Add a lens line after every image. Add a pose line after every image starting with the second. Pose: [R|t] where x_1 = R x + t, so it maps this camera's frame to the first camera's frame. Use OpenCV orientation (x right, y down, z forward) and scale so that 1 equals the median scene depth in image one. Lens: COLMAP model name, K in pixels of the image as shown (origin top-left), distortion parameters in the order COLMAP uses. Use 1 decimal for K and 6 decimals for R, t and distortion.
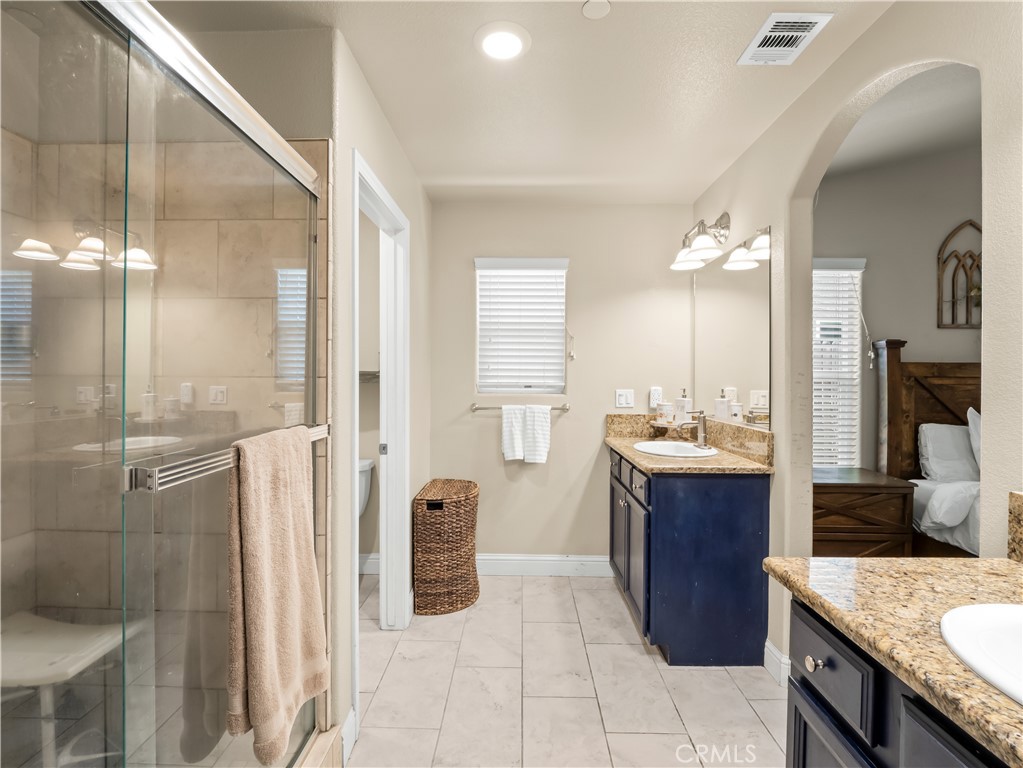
lens RADIAL K [[488.0, 0, 511.7], [0, 488.0, 377.8], [0, 0, 1]] dist [-0.005433, -0.000070]
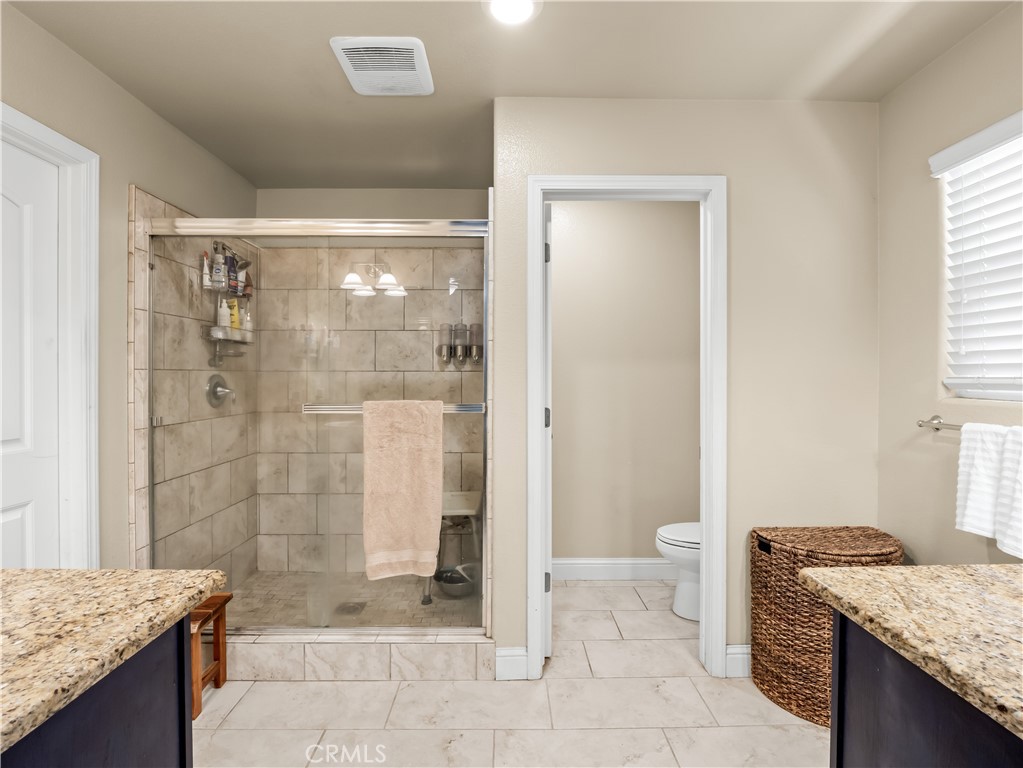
lens RADIAL K [[488.0, 0, 511.8], [0, 488.0, 385.9], [0, 0, 1]] dist [-0.005433, -0.000070]
pose [[0.032791, 0.008059, -0.999430, 1.084943], [-0.002028, 0.999966, 0.007996, 0.033947], [0.999460, 0.001765, 0.032806, 1.160332]]
